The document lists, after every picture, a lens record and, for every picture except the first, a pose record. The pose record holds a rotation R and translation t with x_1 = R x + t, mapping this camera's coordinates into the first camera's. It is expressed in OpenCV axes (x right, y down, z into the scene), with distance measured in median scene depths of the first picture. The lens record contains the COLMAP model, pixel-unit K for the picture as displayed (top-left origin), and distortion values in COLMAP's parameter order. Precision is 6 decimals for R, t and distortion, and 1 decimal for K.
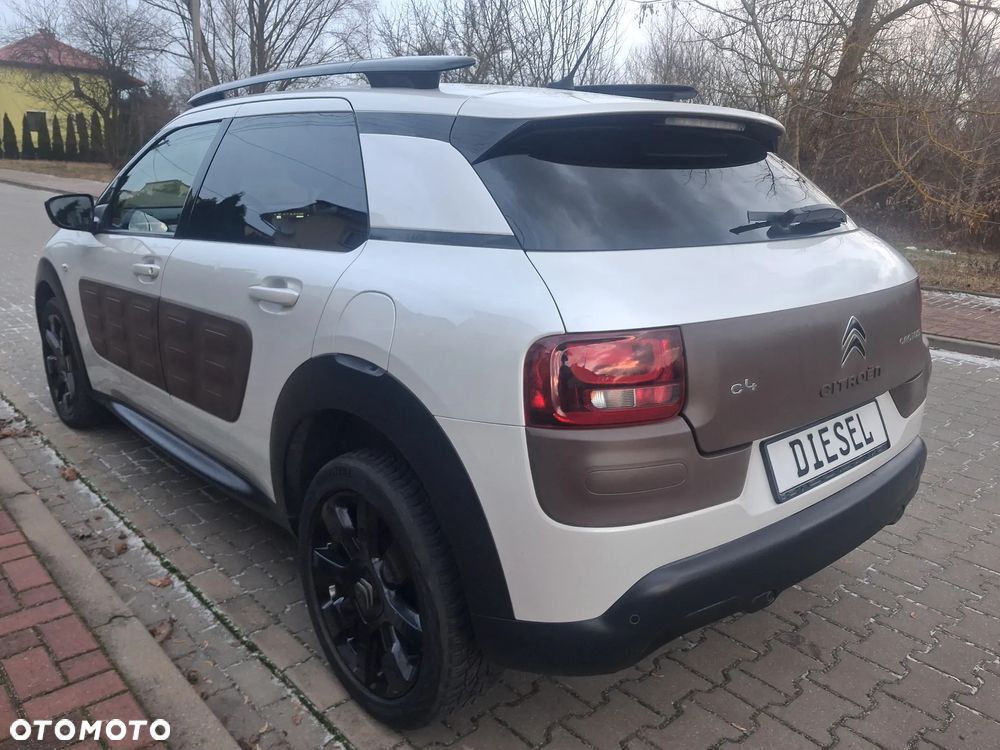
lens RADIAL K [[800.0, 0, 499.1], [0, 800.0, 387.4], [0, 0, 1]] dist [0.011909, -0.014764]
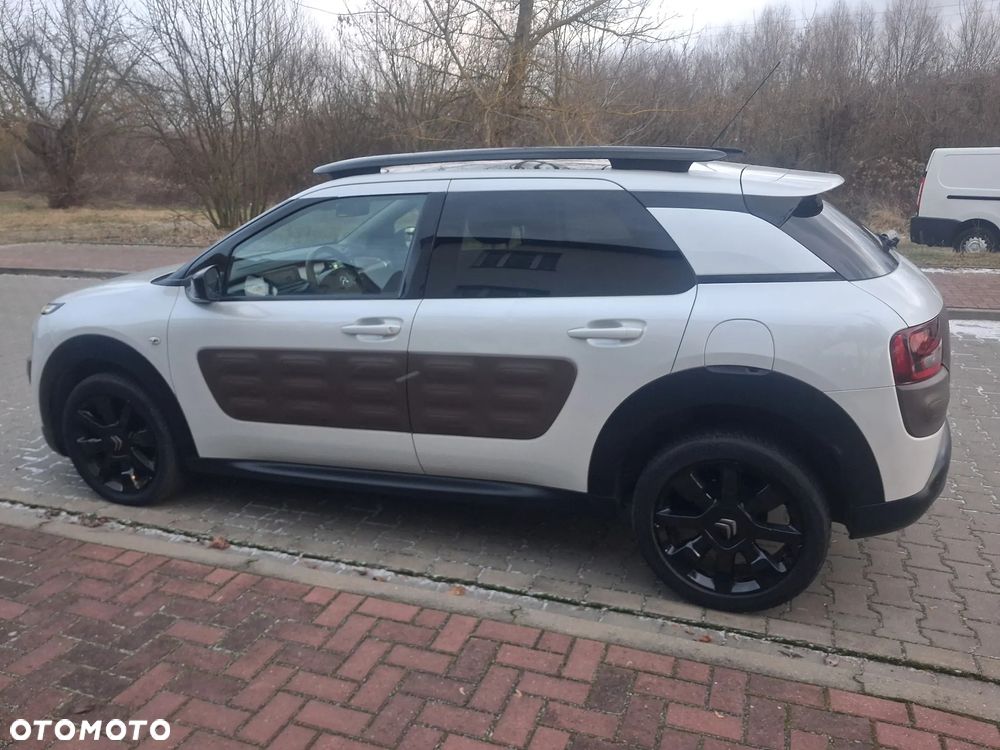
lens RADIAL K [[800.0, 0, 492.6], [0, 800.0, 379.5], [0, 0, 1]] dist [0.011909, -0.014764]
pose [[0.884143, -0.177102, 0.432349, -1.007327], [0.173964, 0.983622, 0.047168, -0.131732], [-0.433621, 0.033510, 0.900472, -0.107764]]
